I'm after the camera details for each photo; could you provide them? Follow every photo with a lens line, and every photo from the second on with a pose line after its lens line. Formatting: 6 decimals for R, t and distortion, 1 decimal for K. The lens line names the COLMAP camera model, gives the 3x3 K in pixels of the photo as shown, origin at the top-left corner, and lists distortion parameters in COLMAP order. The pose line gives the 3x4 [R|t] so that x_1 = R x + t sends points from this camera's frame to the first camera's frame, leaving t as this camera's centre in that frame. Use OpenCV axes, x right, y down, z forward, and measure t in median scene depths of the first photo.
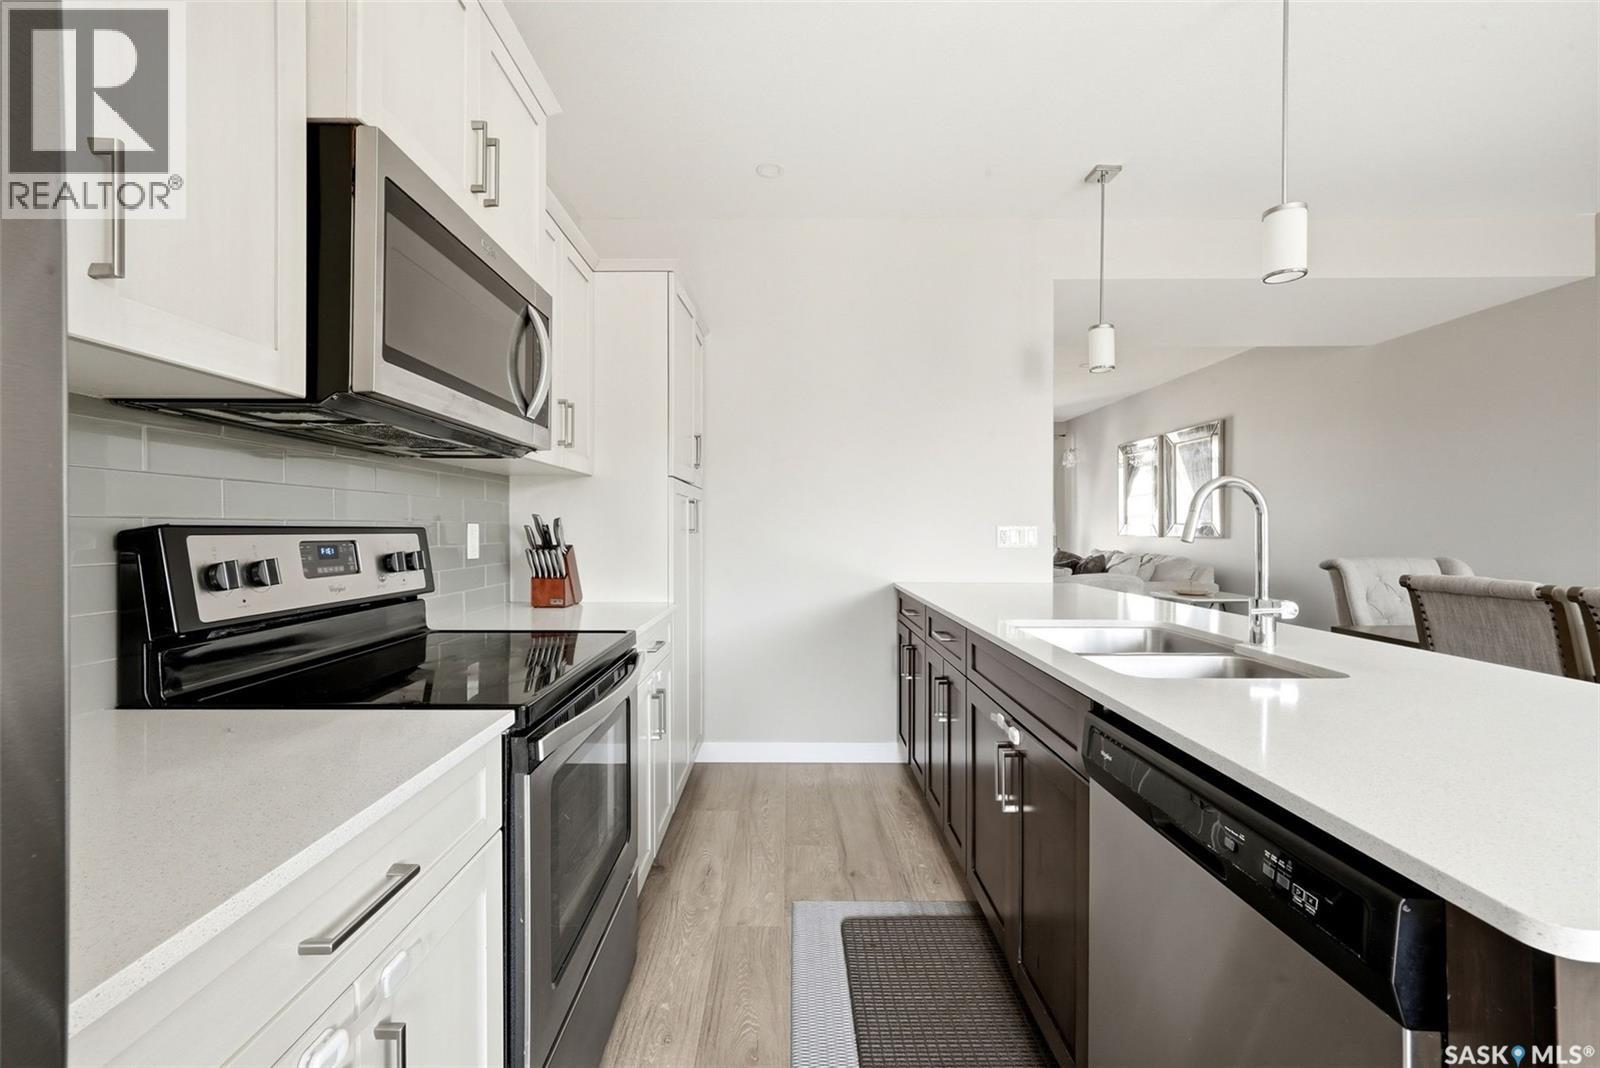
lens RADIAL K [[675.4, 0, 803.0], [0, 675.4, 528.2], [0, 0, 1]] dist [0.007300, -0.000282]
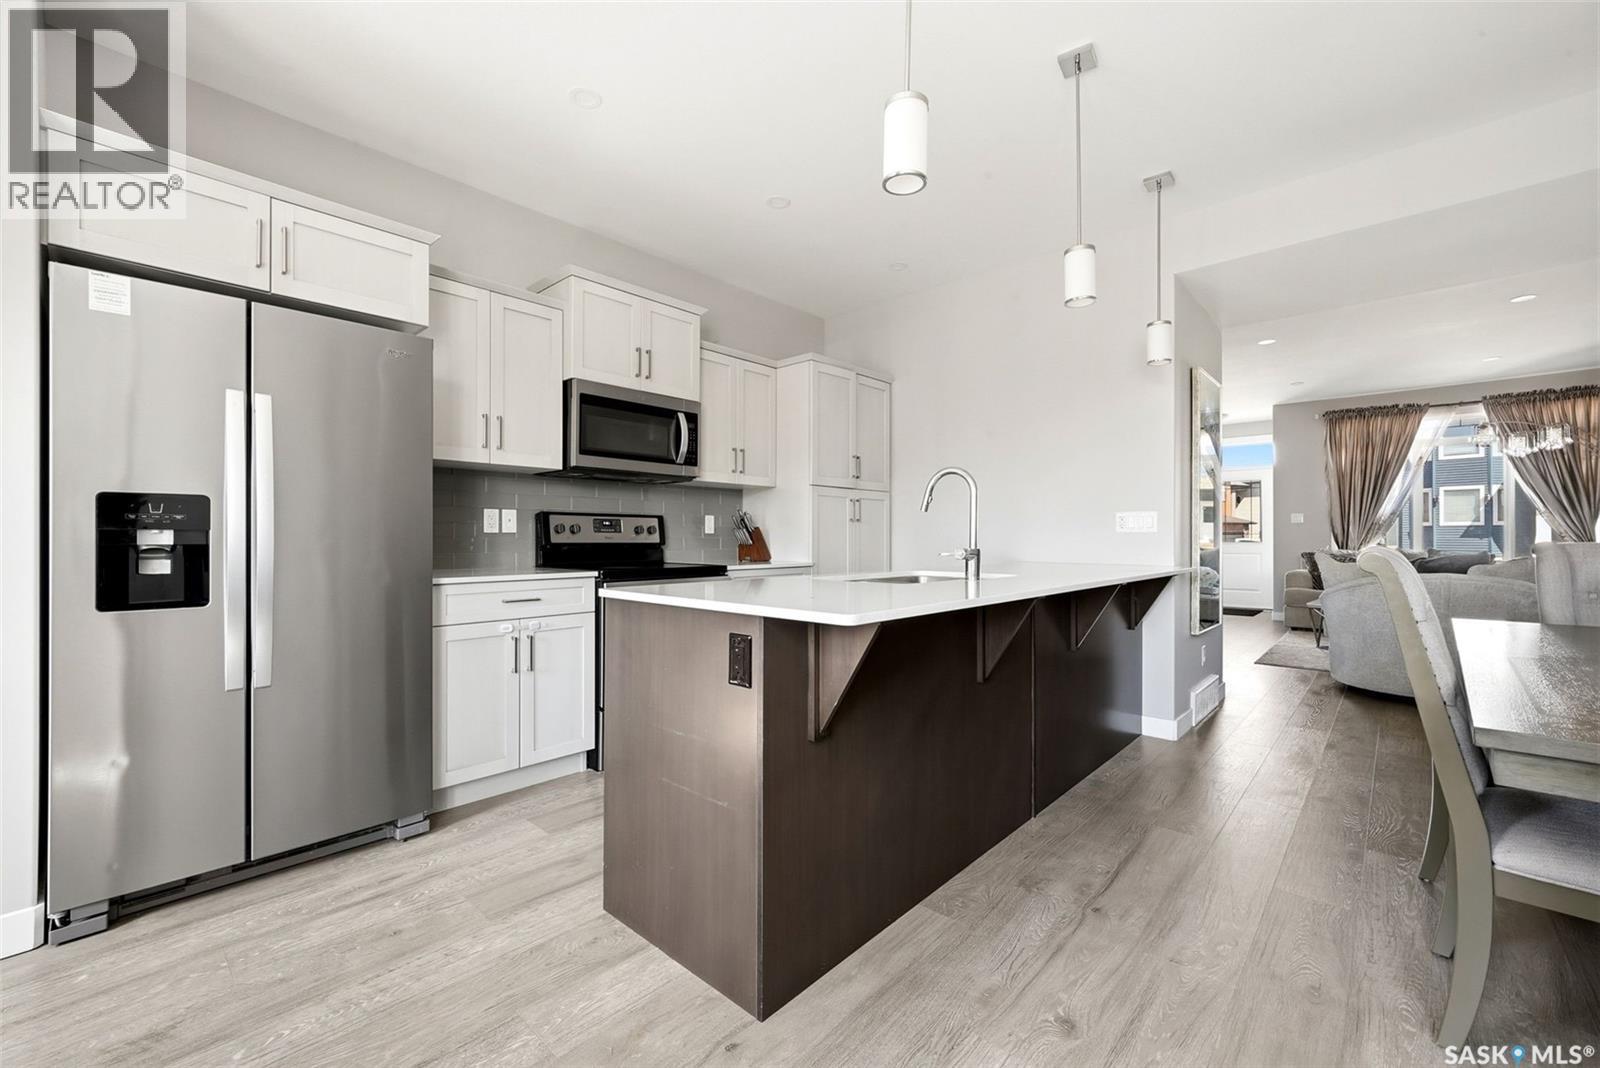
lens RADIAL K [[675.4, 0, 802.2], [0, 675.4, 537.3], [0, 0, 1]] dist [0.007300, -0.000282]
pose [[0.725534, -0.001662, -0.688185, 1.556727], [0.000830, 0.999998, -0.001541, 0.087796], [0.688186, 0.000547, 0.725534, -0.353043]]
